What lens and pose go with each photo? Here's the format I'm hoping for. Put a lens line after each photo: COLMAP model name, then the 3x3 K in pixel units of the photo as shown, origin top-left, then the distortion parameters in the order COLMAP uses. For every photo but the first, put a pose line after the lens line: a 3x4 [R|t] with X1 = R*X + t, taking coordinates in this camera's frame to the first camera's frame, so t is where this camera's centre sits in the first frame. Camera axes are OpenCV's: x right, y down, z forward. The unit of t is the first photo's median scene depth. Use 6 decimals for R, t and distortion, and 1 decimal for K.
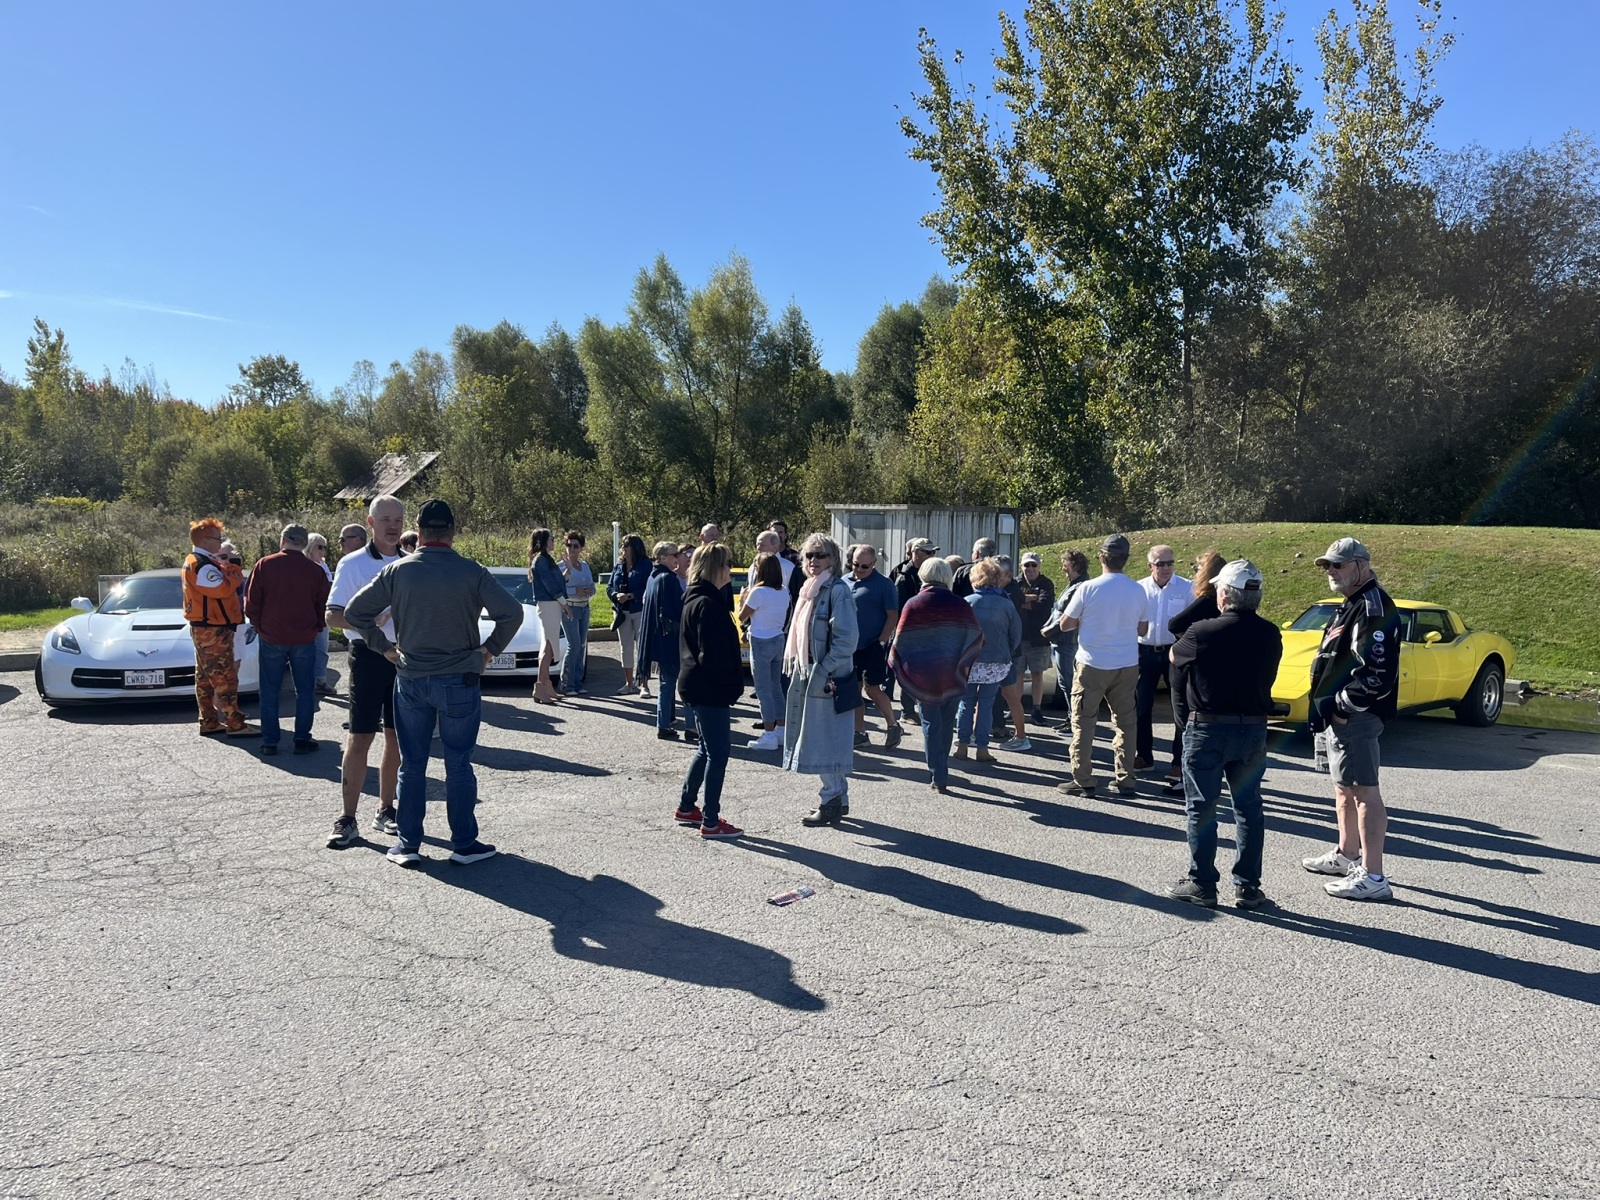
lens RADIAL K [[1185.0, 0, 811.6], [0, 1185.0, 611.2], [0, 0, 1]] dist [0.057736, -0.088858]
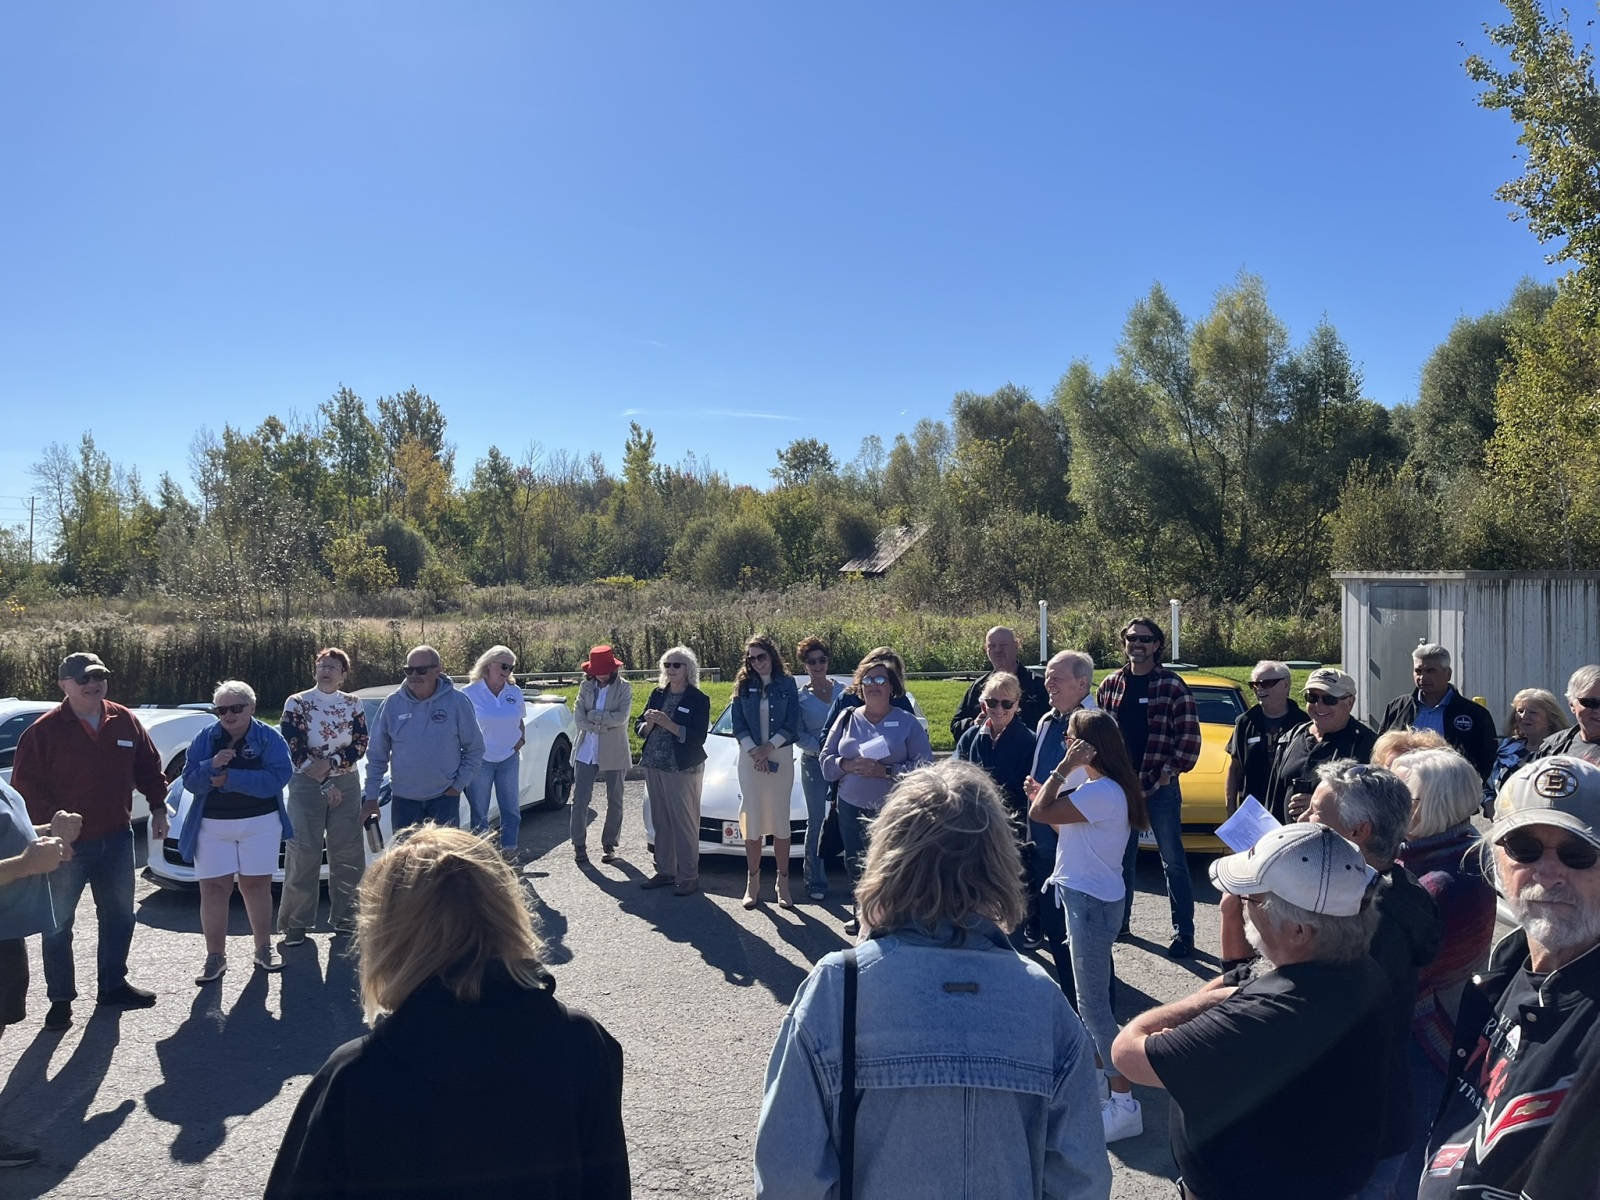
lens RADIAL K [[1185.0, 0, 805.4], [0, 1185.0, 591.3], [0, 0, 1]] dist [0.057736, -0.088858]
pose [[0.901122, -0.017950, -0.433193, 0.016630], [-0.012415, 0.997665, -0.067167, -0.013223], [0.433387, 0.065904, 0.898795, 0.113076]]
